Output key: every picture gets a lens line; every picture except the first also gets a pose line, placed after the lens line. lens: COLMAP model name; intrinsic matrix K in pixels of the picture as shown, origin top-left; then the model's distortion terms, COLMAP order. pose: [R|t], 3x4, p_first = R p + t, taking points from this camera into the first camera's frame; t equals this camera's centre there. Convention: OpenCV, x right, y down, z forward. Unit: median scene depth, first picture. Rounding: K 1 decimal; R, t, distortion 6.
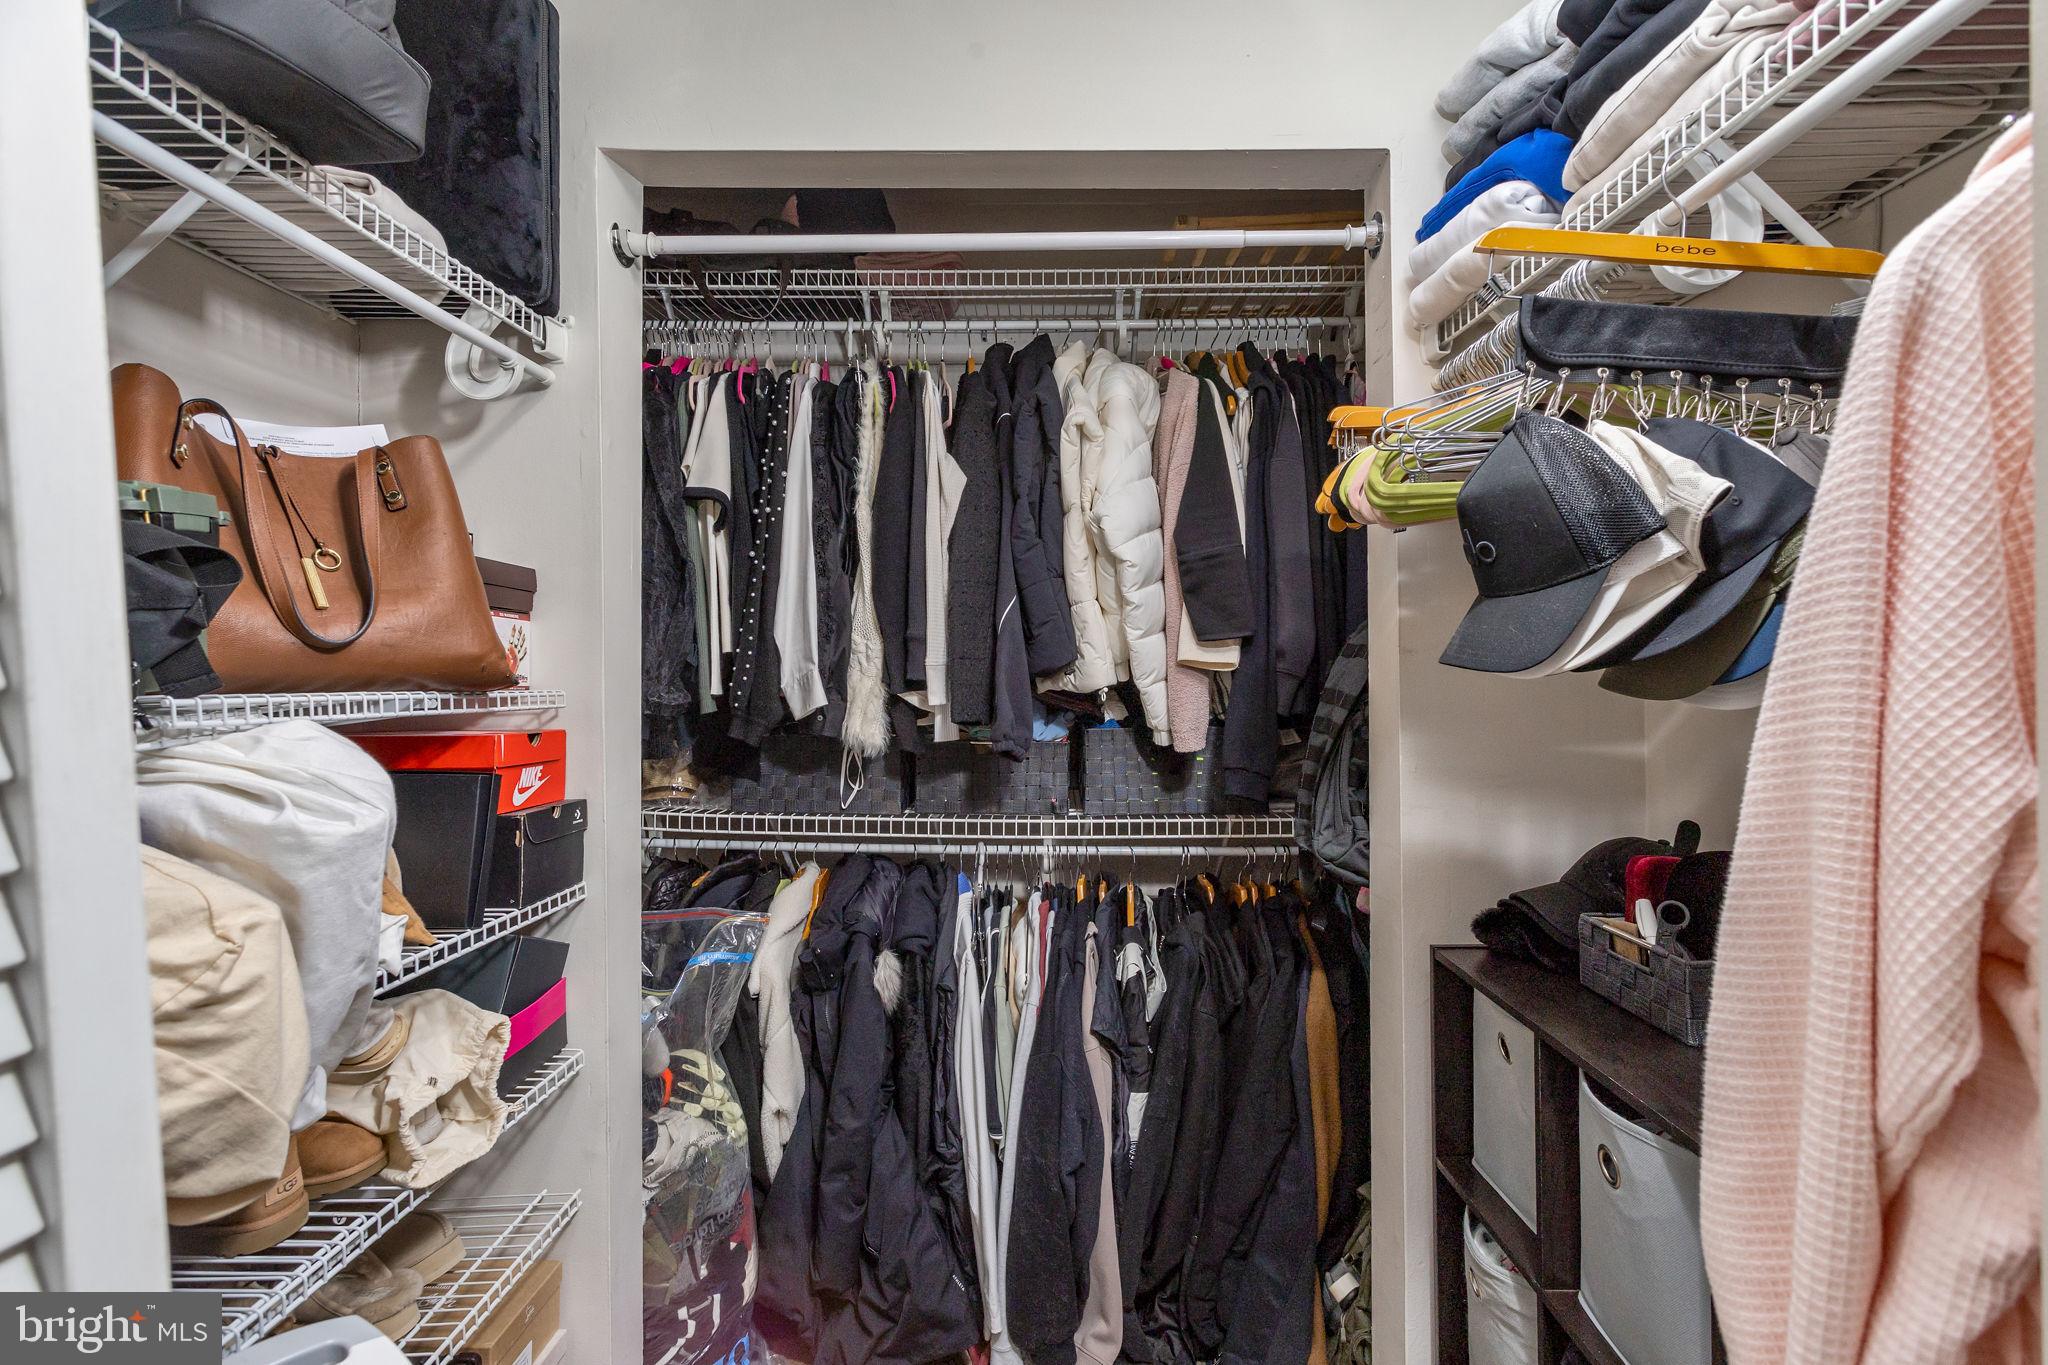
lens RADIAL K [[995.8, 0, 1012.2], [0, 995.8, 661.0], [0, 0, 1]] dist [0.002073, 0.000811]
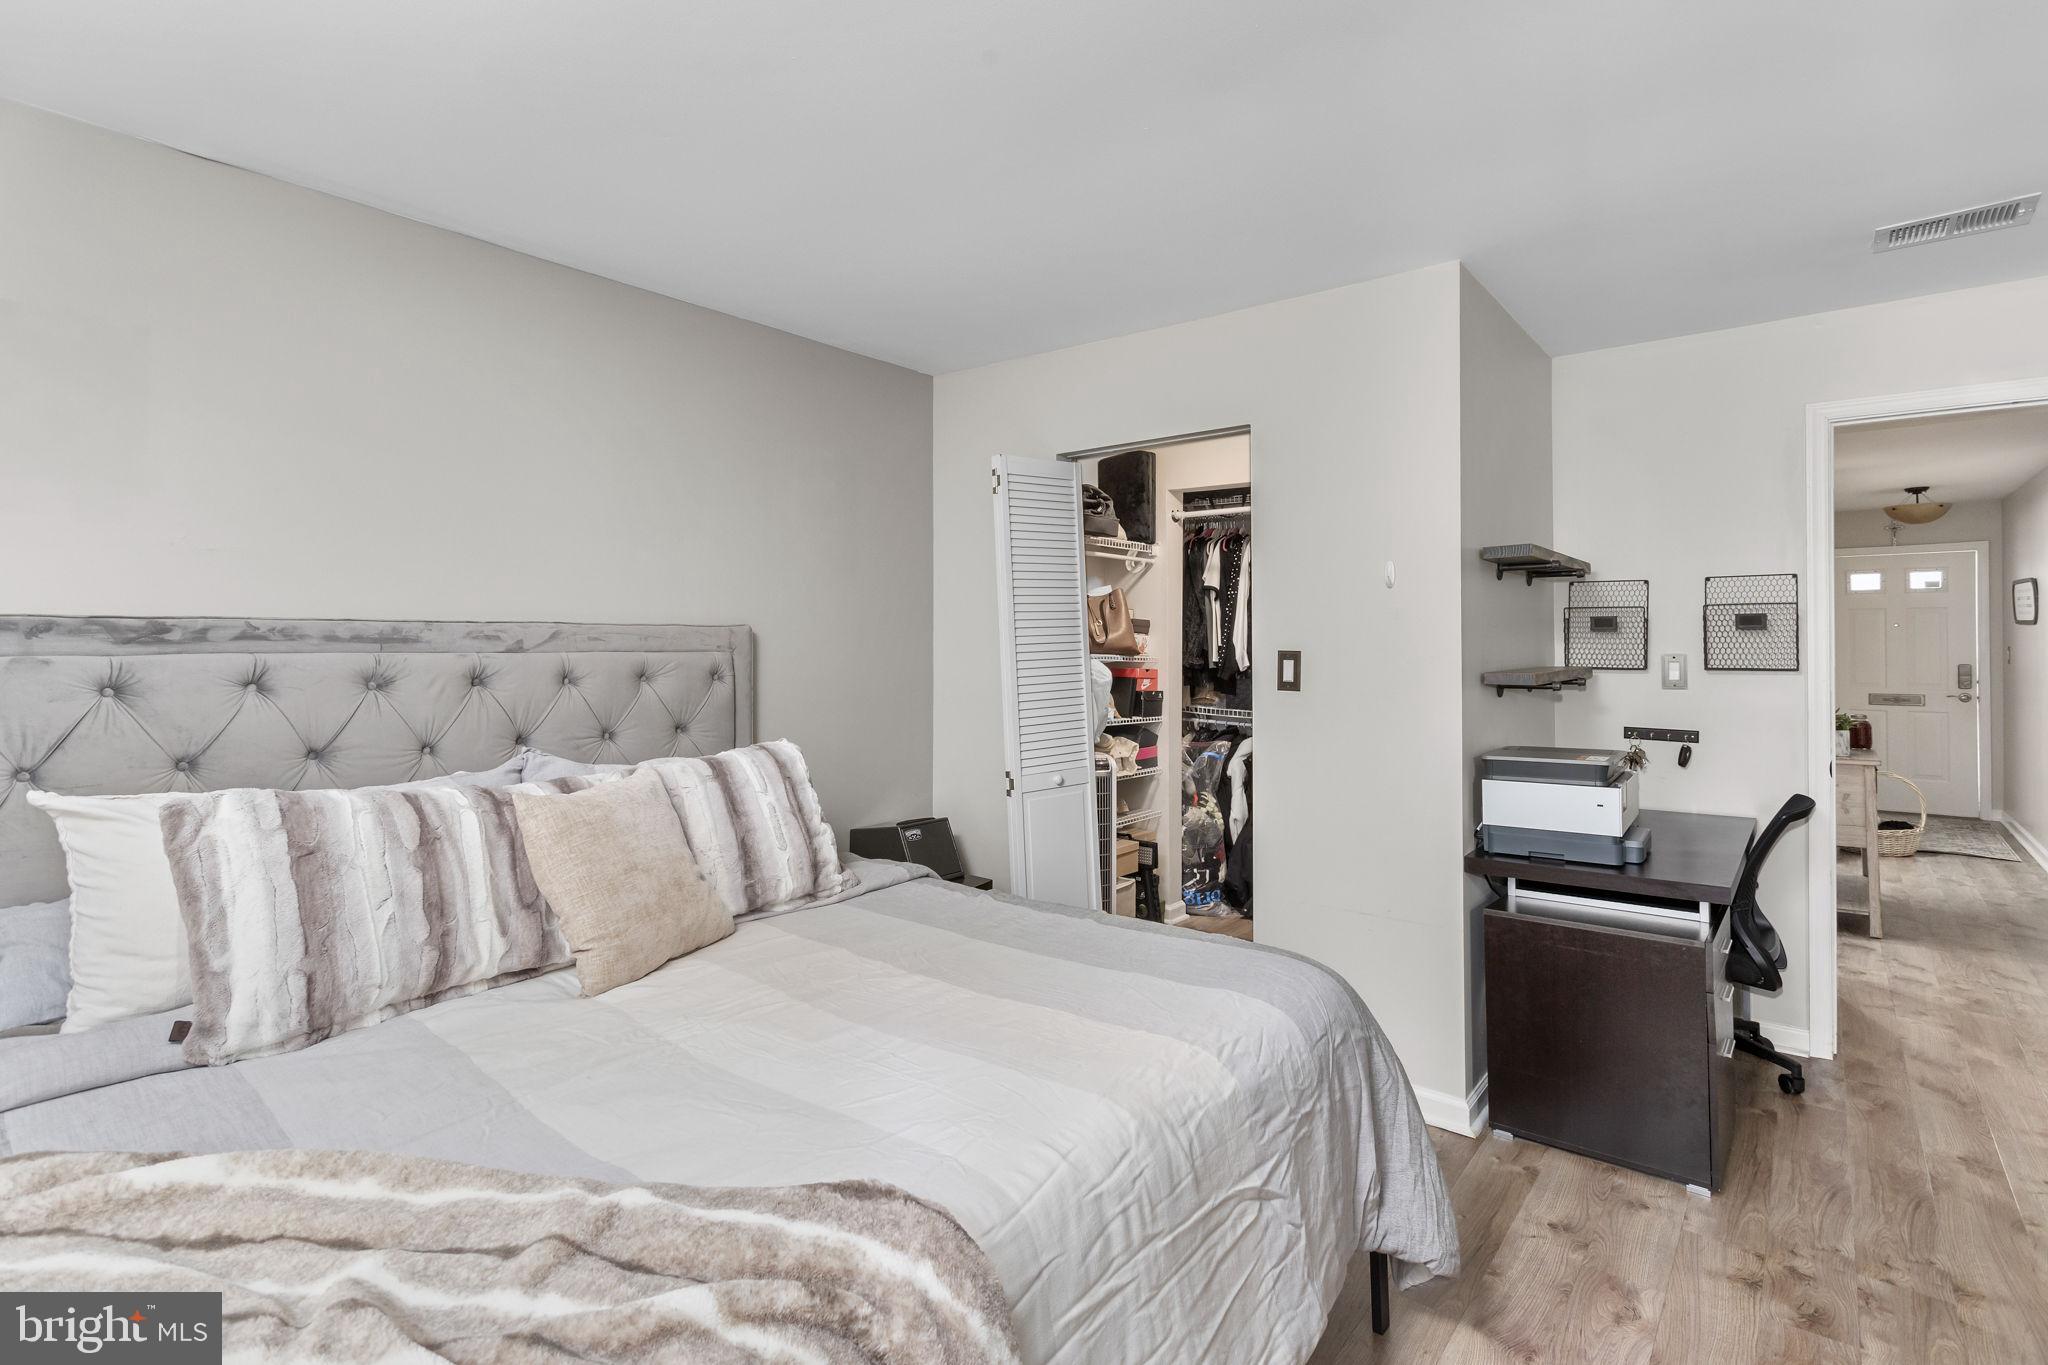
lens RADIAL K [[995.8, 0, 1025.2], [0, 995.8, 651.9], [0, 0, 1]] dist [0.002073, 0.000811]
pose [[0.799745, -0.001700, -0.600337, 1.163396], [-0.005555, 0.999932, -0.010230, 0.047594], [0.600314, 0.011516, 0.799681, -1.868102]]
